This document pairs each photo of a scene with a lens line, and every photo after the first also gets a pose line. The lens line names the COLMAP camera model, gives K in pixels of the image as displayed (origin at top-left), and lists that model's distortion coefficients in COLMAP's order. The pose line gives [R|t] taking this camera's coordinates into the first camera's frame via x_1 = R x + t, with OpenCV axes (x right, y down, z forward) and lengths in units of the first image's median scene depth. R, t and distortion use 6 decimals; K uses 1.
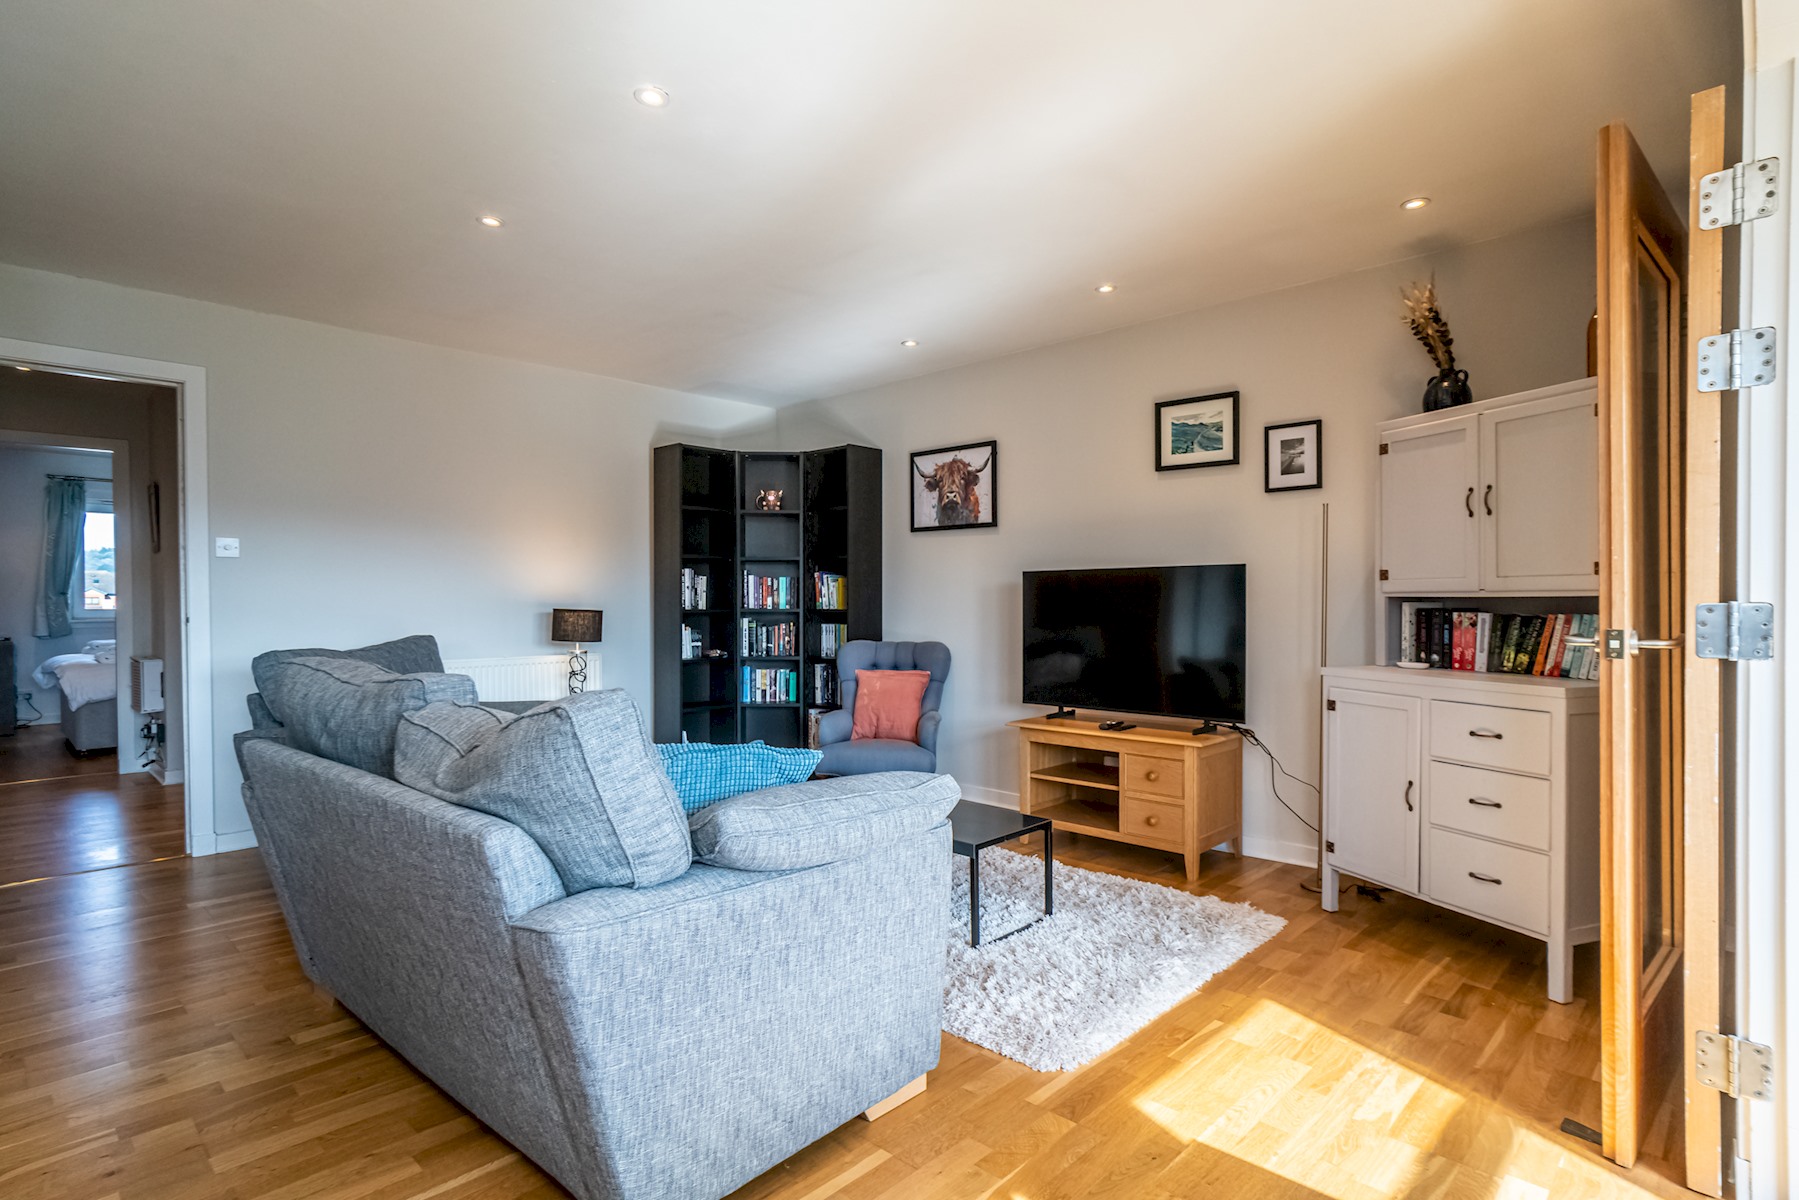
lens RADIAL K [[911.0, 0, 902.0], [0, 911.0, 613.9], [0, 0, 1]] dist [-0.015848, 0.017676]
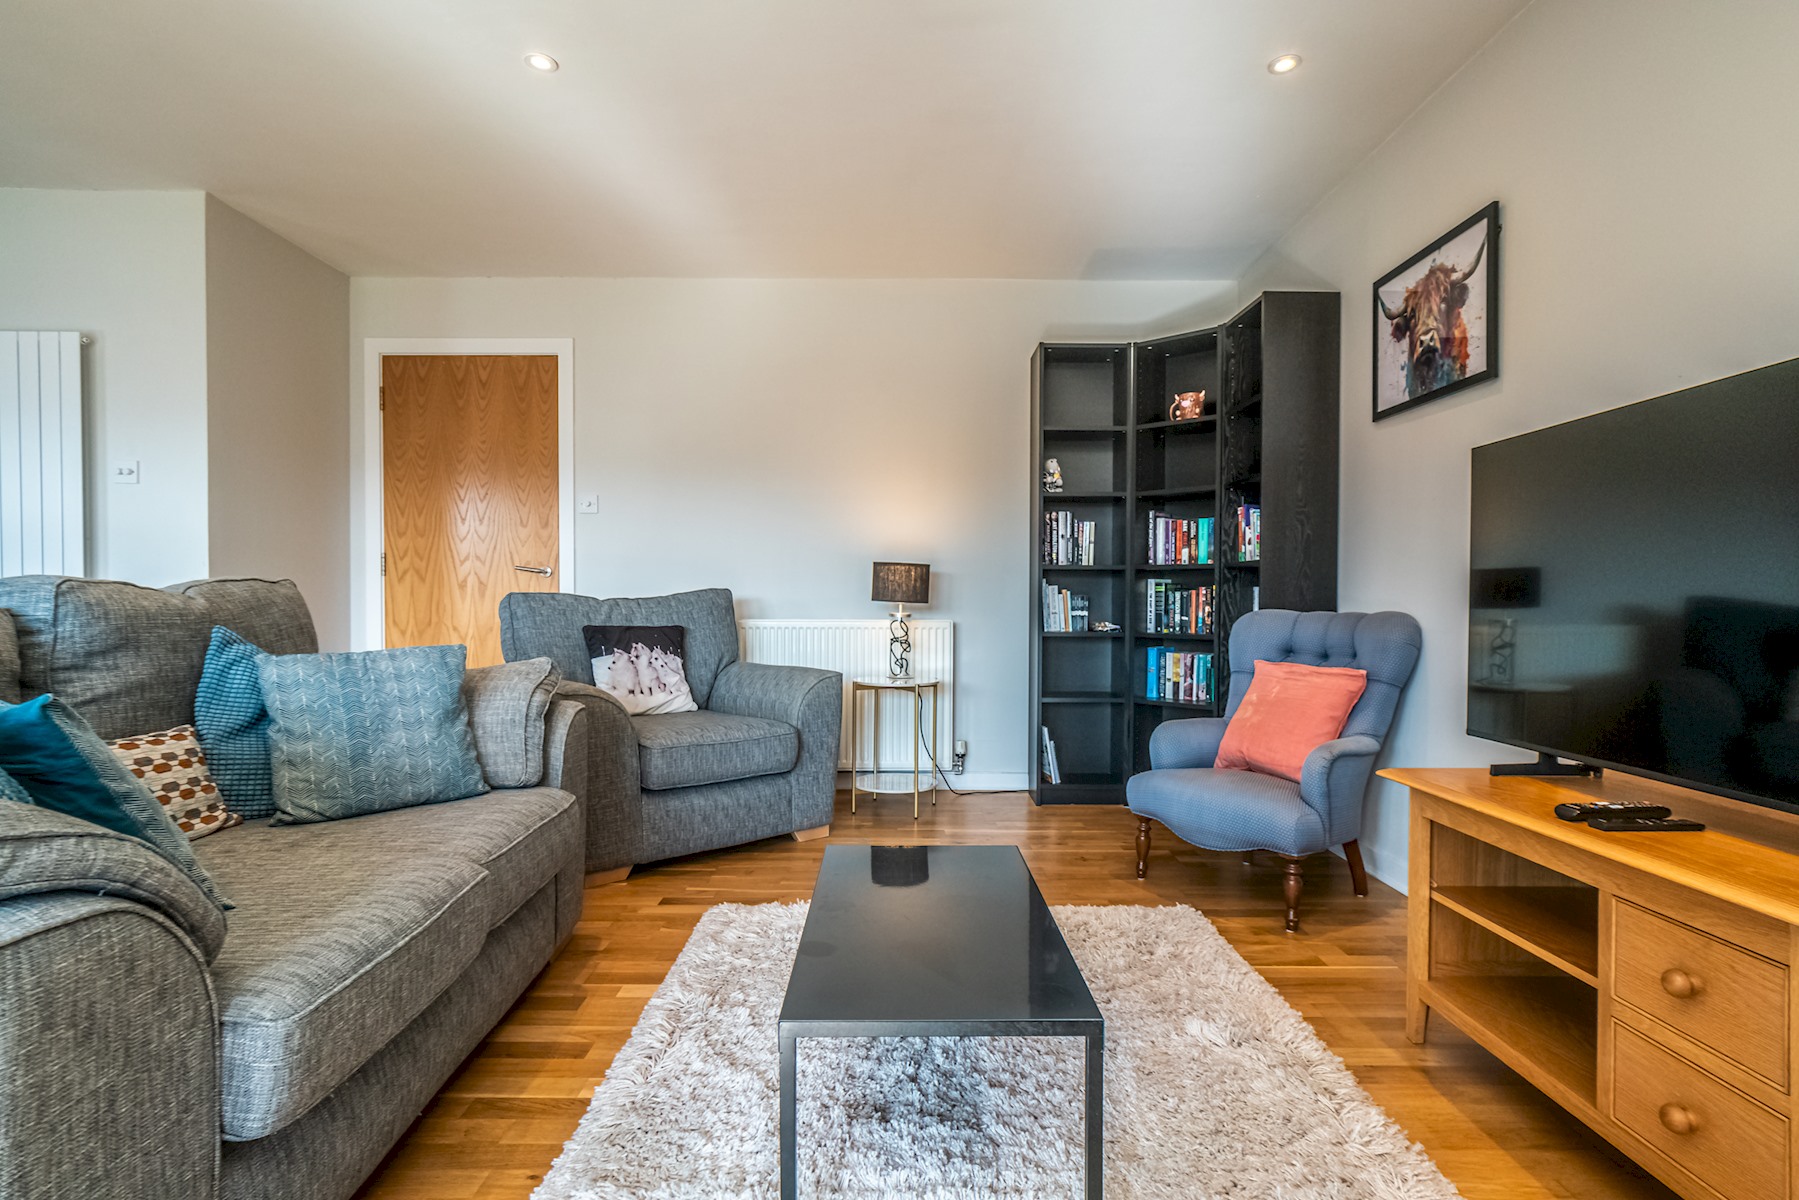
lens RADIAL K [[916.6, 0, 894.7], [0, 916.6, 611.2], [0, 0, 1]] dist [-0.000688, 0.000031]
pose [[0.688209, 0.015405, -0.725349, 0.292975], [-0.017005, 0.999842, 0.005101, 0.041316], [0.725313, 0.008823, 0.688362, 0.511772]]
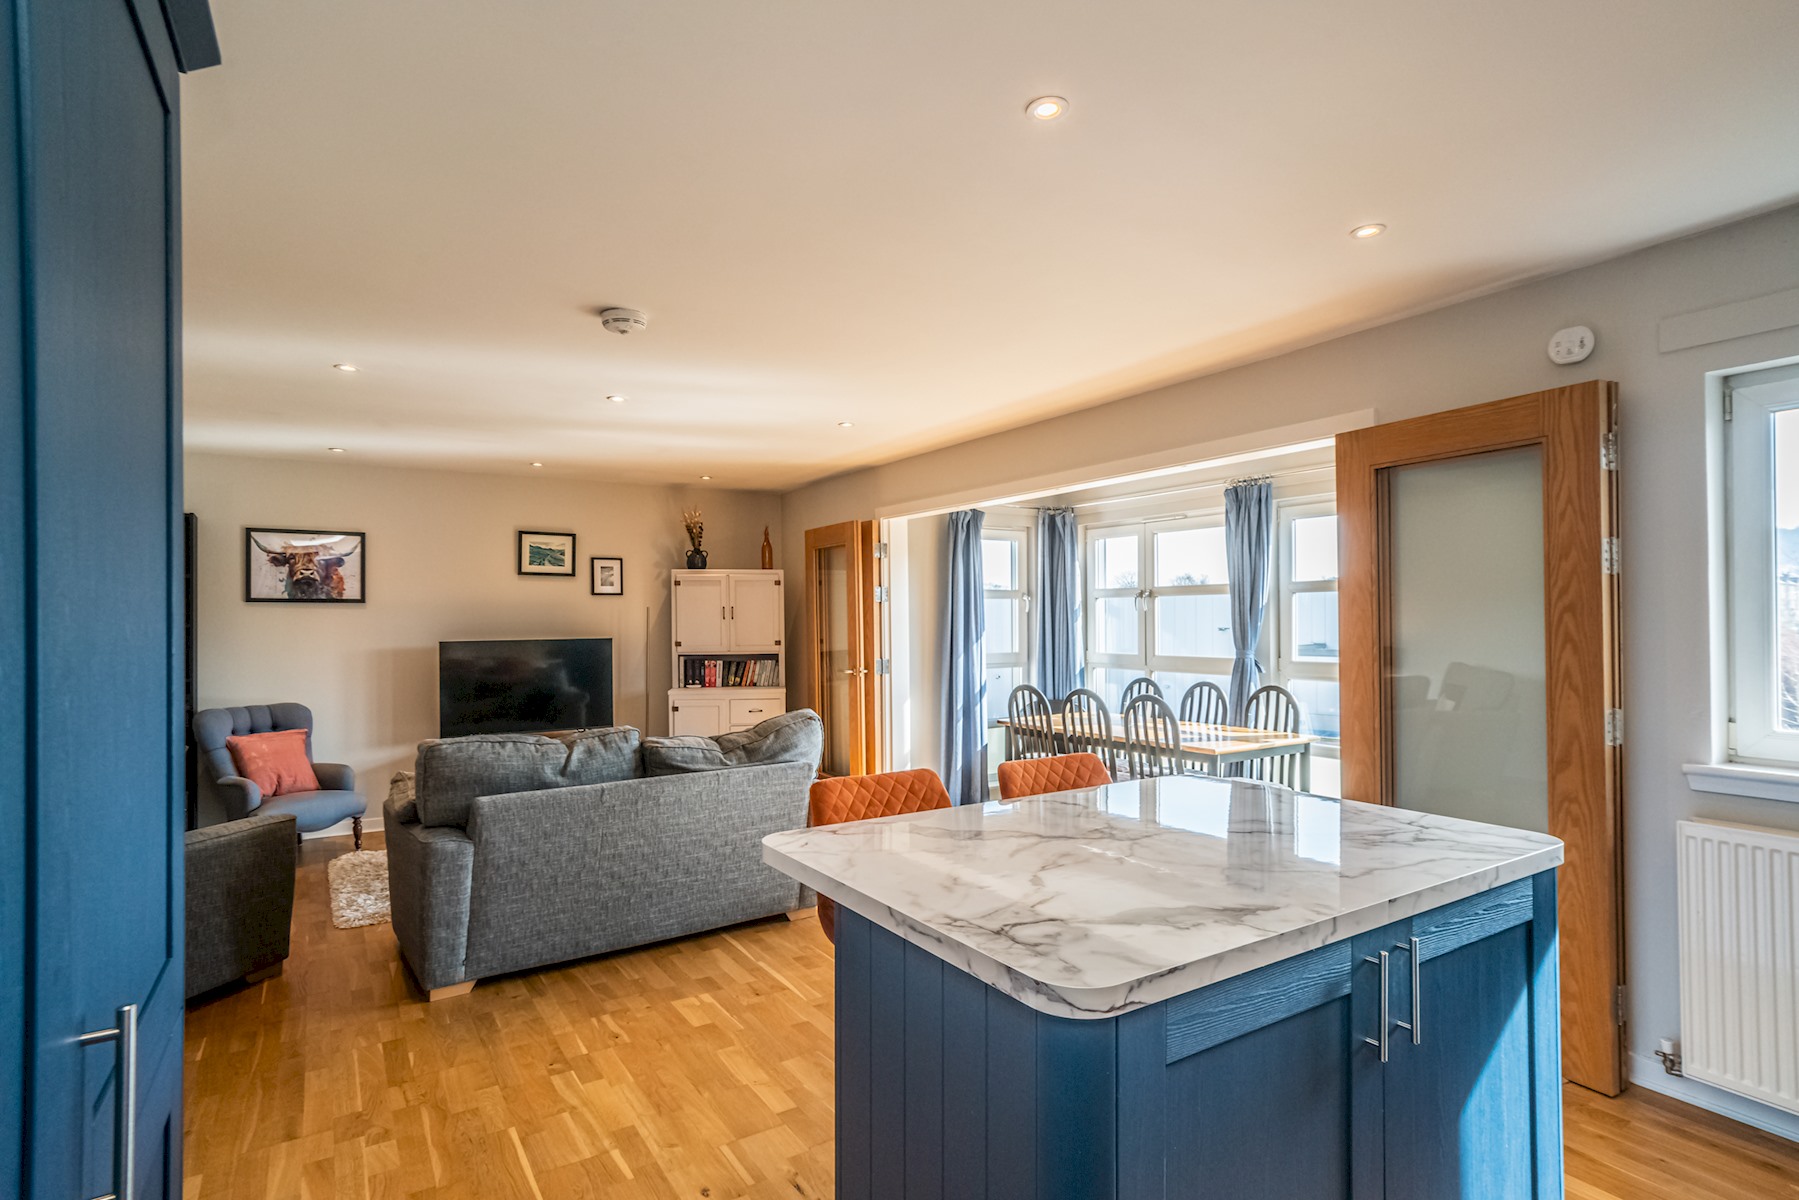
lens RADIAL K [[911.0, 0, 902.0], [0, 911.0, 613.9], [0, 0, 1]] dist [-0.015848, 0.017676]
pose [[0.229017, 0.003261, 0.973417, -1.107923], [0.021223, 0.999740, -0.008342, -0.067514], [-0.973191, 0.022569, 0.228888, 0.027389]]
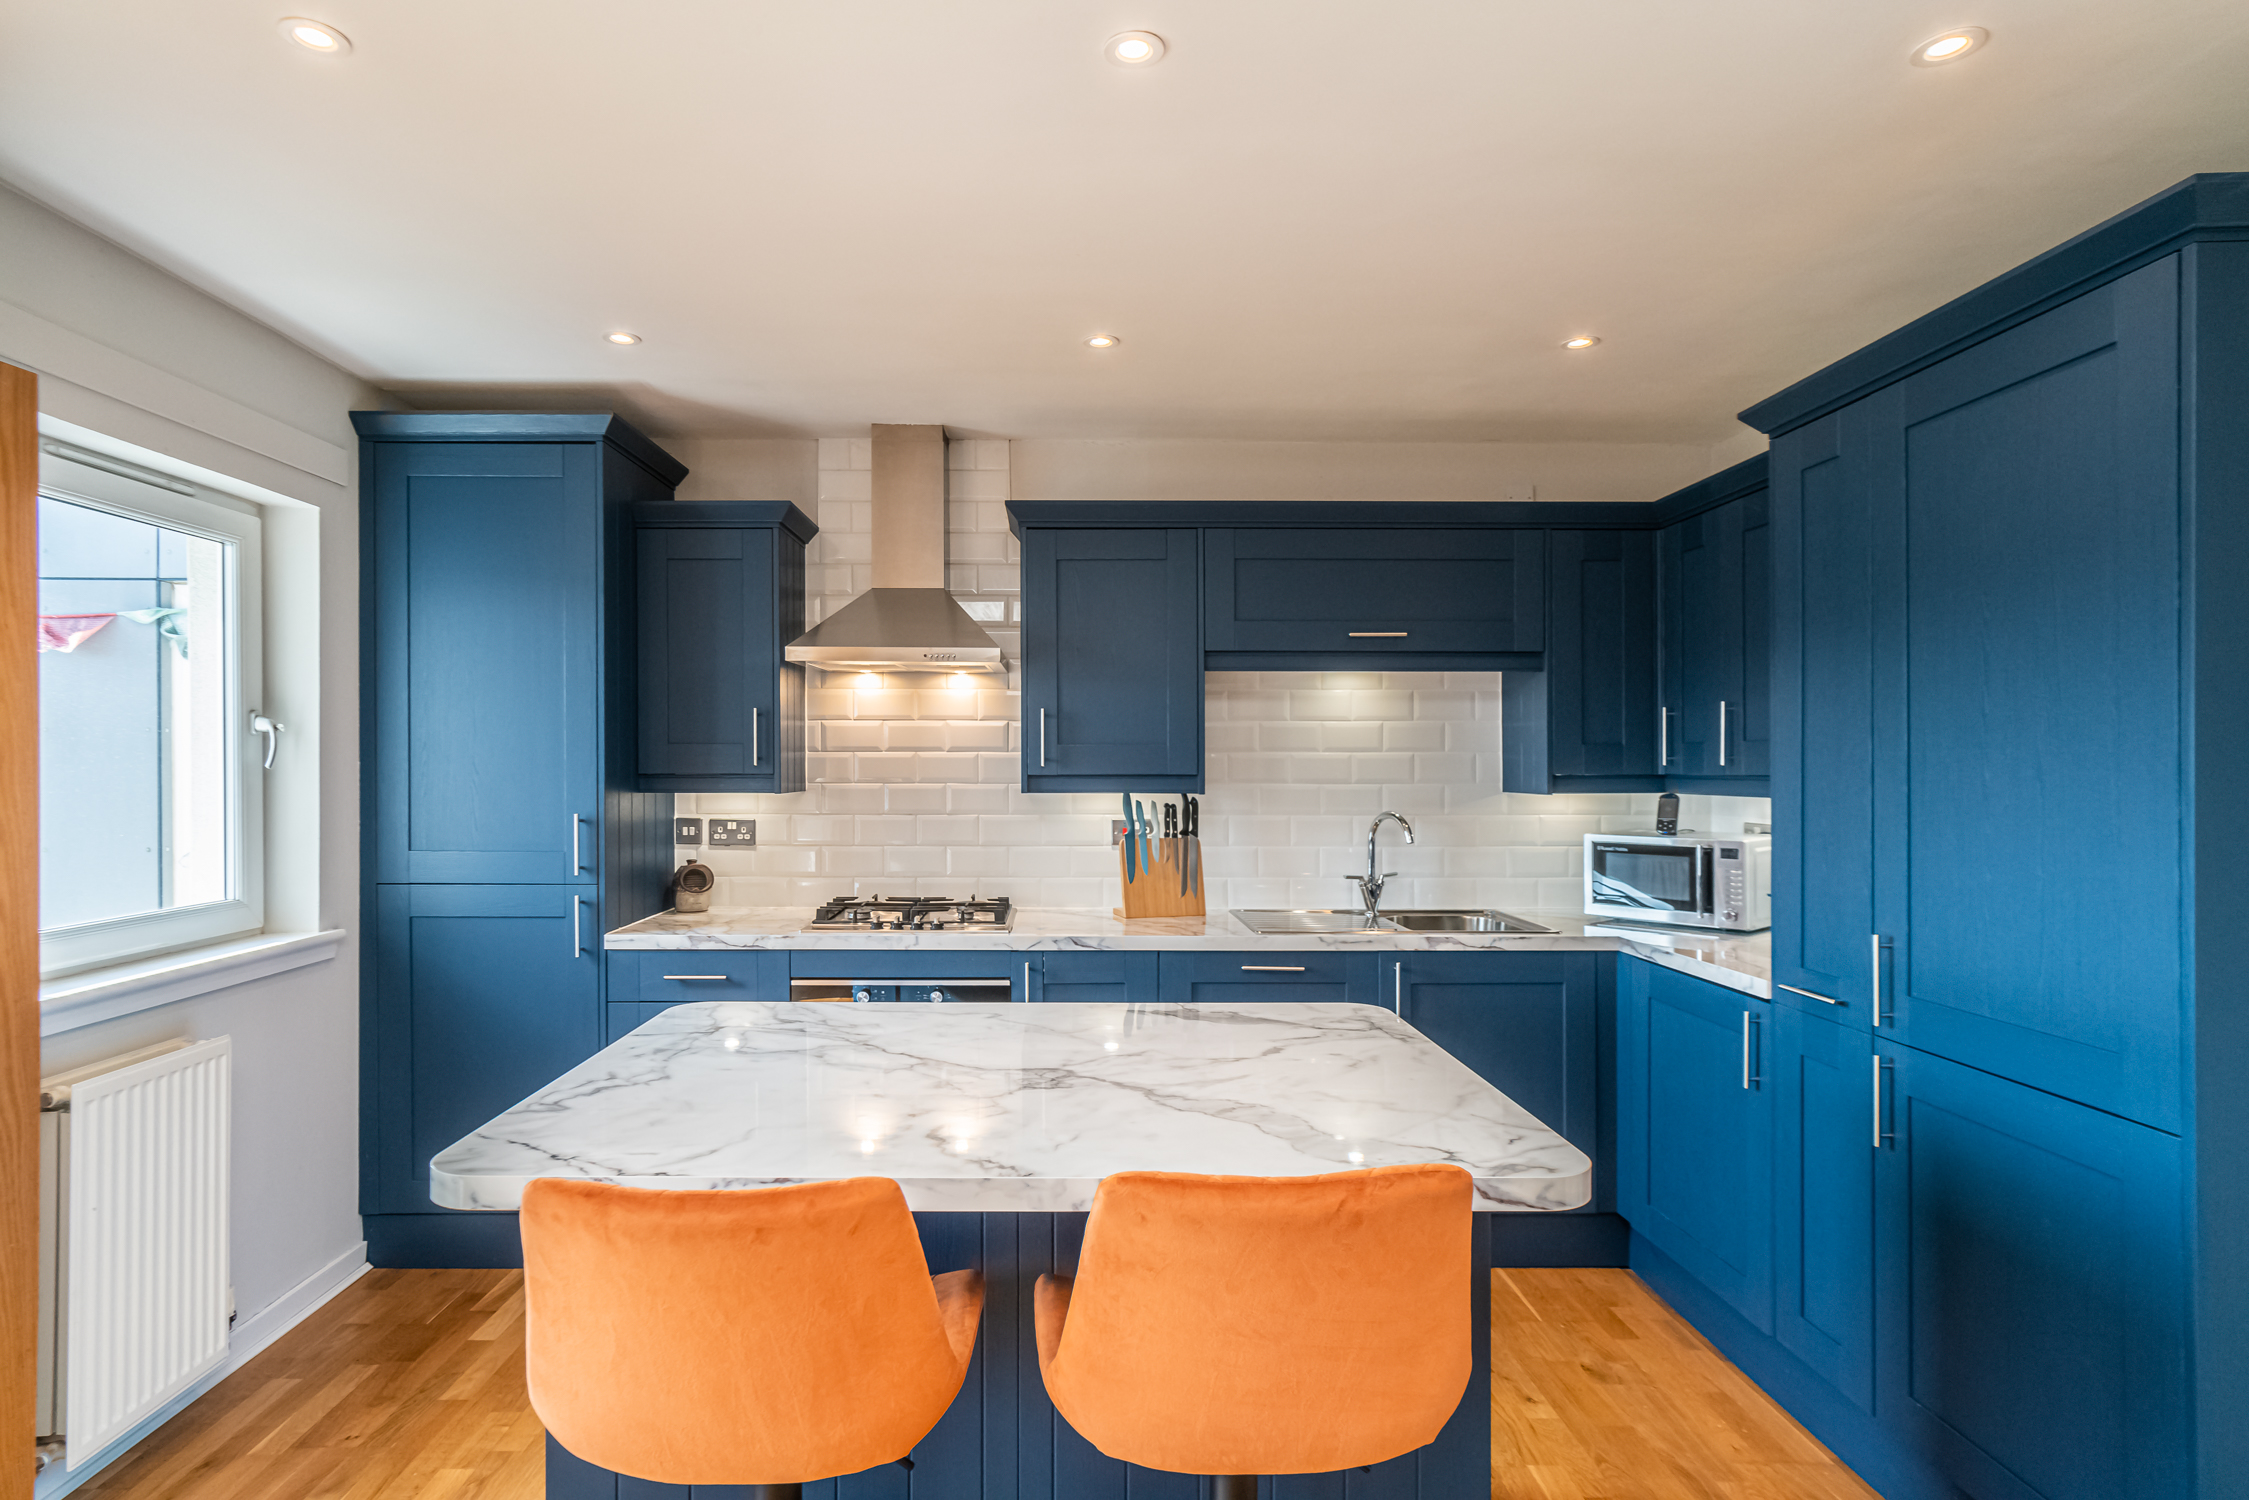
lens RADIAL K [[1166.5, 0, 1066.4], [0, 1166.5, 768.6], [0, 0, 1]] dist [-0.001773, 0.001118]
pose [[-0.717879, 0.001163, -0.696167, -0.335421], [-0.010522, 0.999866, 0.012520, -0.074011], [0.696089, 0.016313, -0.717770, 0.337619]]
